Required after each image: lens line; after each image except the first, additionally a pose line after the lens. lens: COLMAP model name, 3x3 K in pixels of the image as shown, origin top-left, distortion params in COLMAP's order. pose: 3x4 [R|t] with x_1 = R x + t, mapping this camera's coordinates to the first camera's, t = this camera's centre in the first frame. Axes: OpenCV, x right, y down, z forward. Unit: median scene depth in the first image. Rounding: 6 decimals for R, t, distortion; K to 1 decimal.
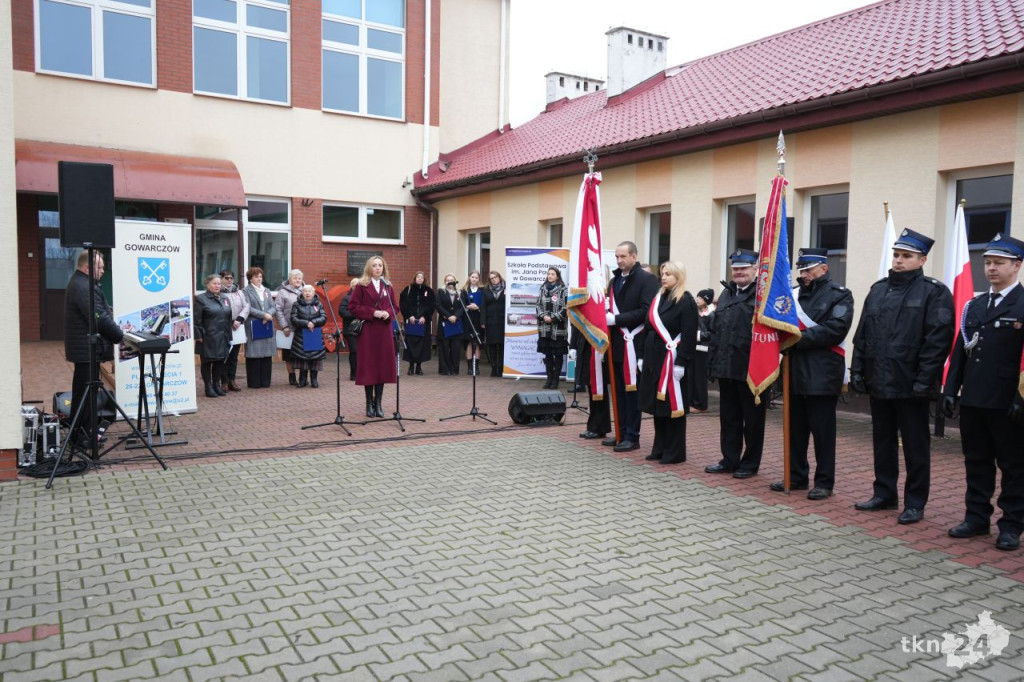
lens RADIAL K [[930.0, 0, 529.0], [0, 930.0, 340.4], [0, 0, 1]] dist [0.003656, 0.013740]
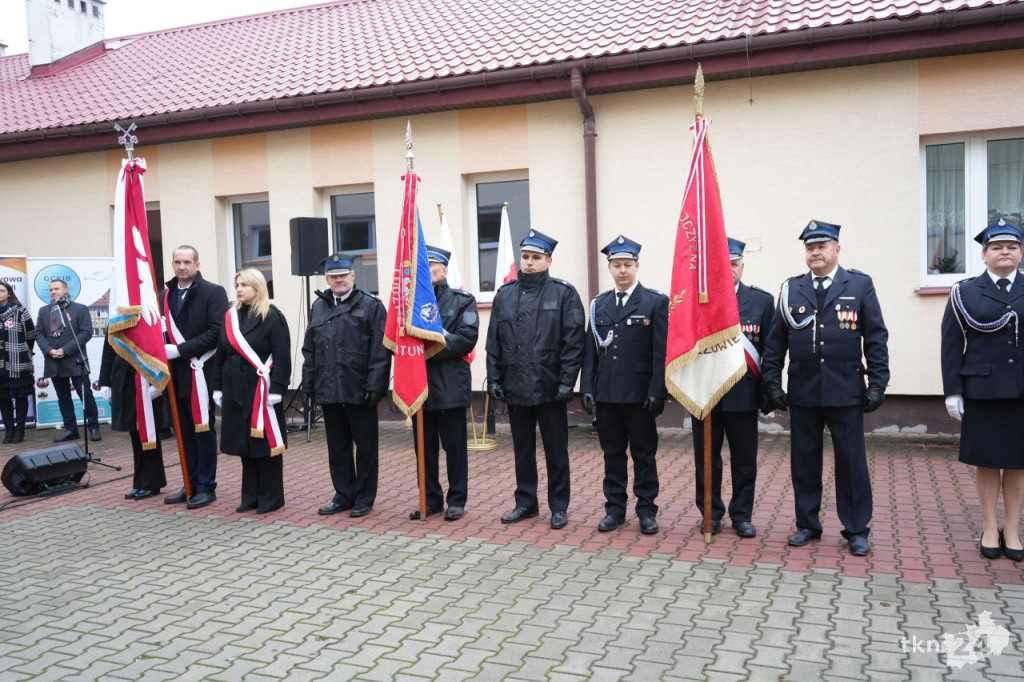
lens RADIAL K [[930.0, 0, 529.0], [0, 930.0, 340.4], [0, 0, 1]] dist [0.003656, 0.013740]
pose [[0.767655, -0.074505, 0.636518, -0.170854], [0.076790, 0.996757, 0.024061, -0.020561], [-0.636247, 0.030408, 0.770886, 0.182909]]
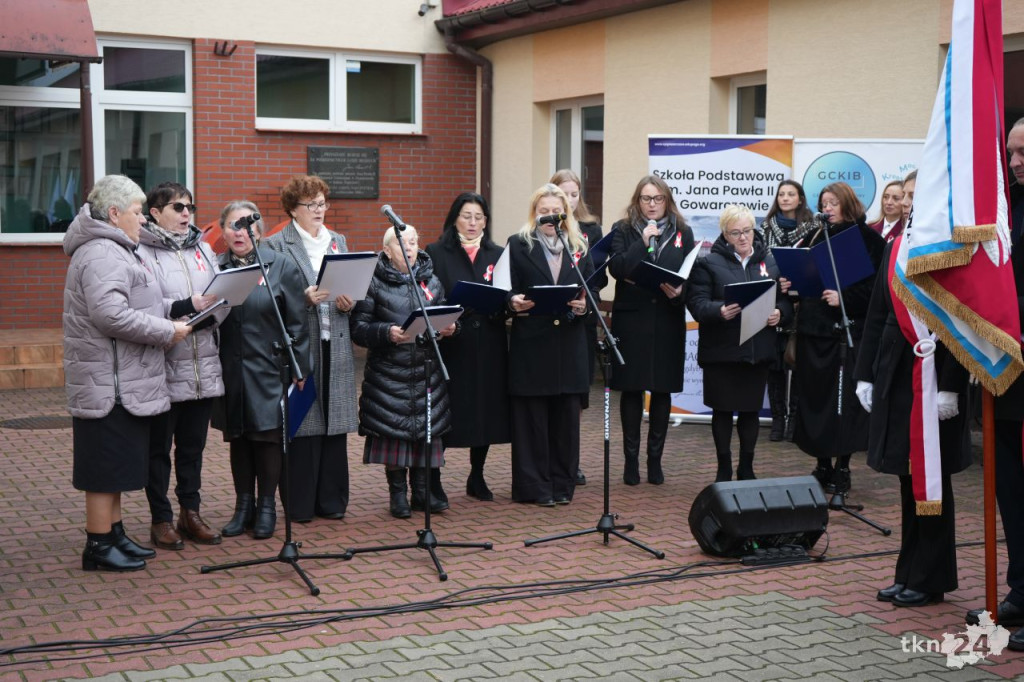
lens RADIAL K [[1468.0, 0, 512.0], [0, 1468.0, 341.0], [0, 0, 1]] dist [-0.003872, -0.020538]
pose [[0.998401, -0.002538, -0.056464, -0.068008], [0.004426, 0.999435, 0.033332, -0.030916], [0.056347, -0.033528, 0.997848, 0.355745]]
